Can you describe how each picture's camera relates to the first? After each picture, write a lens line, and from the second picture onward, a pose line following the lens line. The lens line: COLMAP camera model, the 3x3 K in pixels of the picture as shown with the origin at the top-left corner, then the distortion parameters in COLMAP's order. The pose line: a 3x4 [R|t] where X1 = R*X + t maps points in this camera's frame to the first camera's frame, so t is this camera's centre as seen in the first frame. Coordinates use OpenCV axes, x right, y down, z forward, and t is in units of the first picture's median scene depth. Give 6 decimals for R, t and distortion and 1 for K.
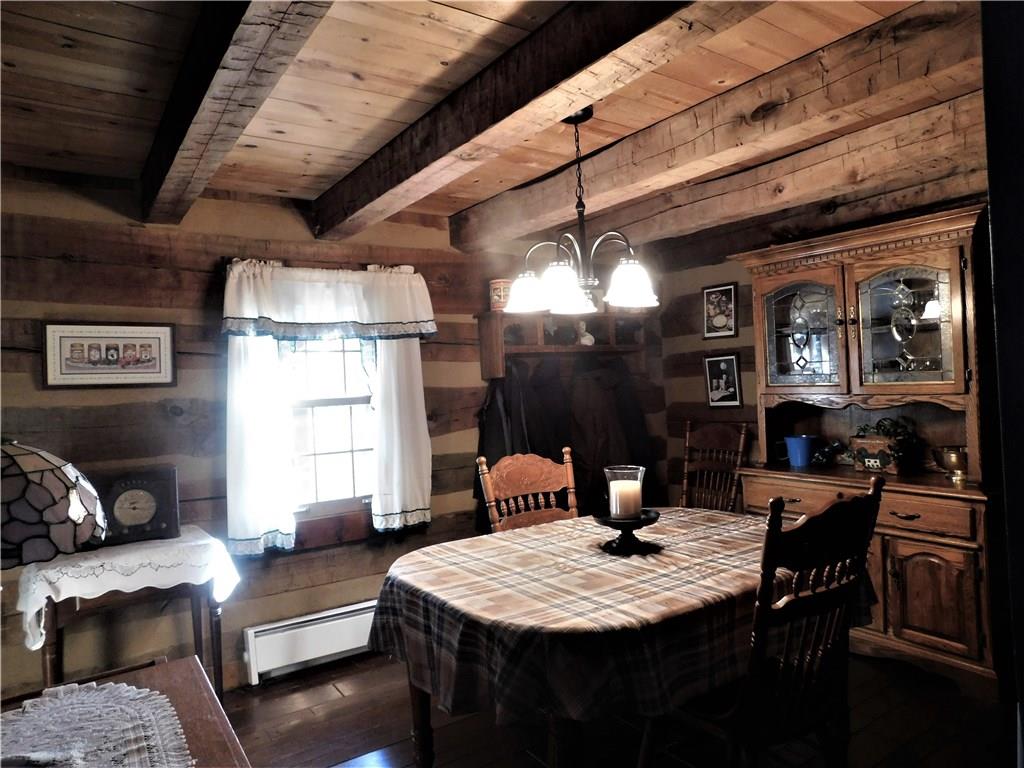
lens RADIAL K [[695.3, 0, 511.3], [0, 695.3, 384.4], [0, 0, 1]] dist [-0.028991, 0.029831]
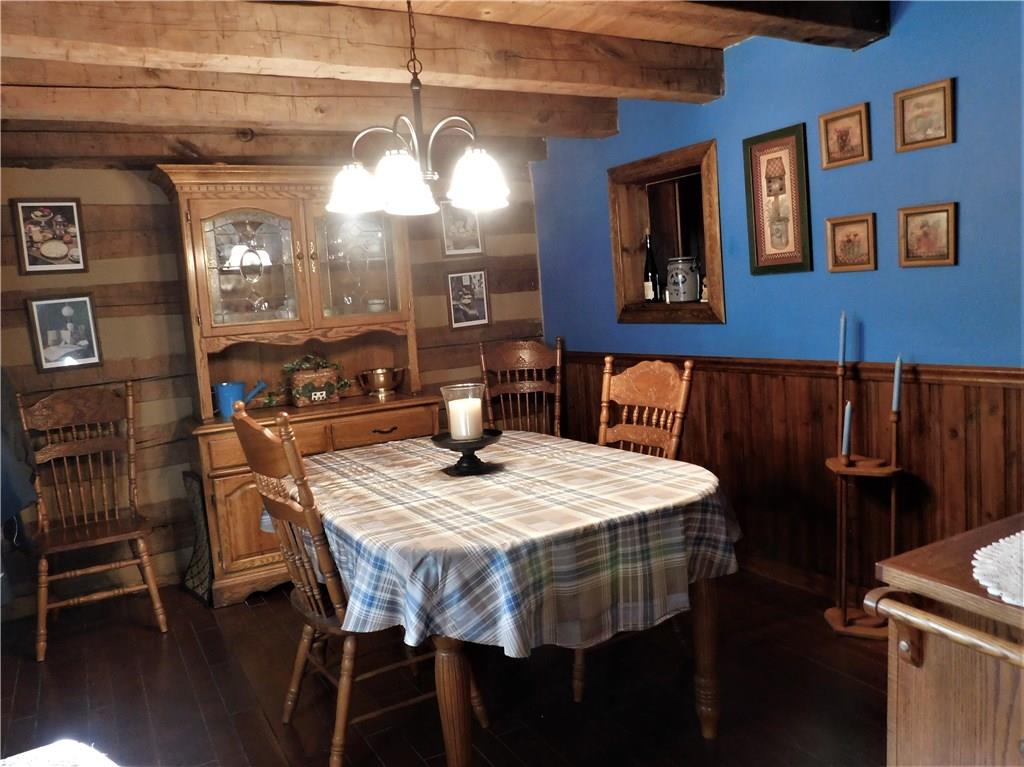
lens RADIAL K [[807.8, 0, 509.7], [0, 807.8, 382.2], [0, 0, 1]] dist [-0.026292, -0.000108]
pose [[0.080904, -0.072019, 0.994117, -0.589599], [0.074503, 0.995033, 0.066022, 0.031634], [-0.993933, 0.068724, 0.085868, 0.548254]]
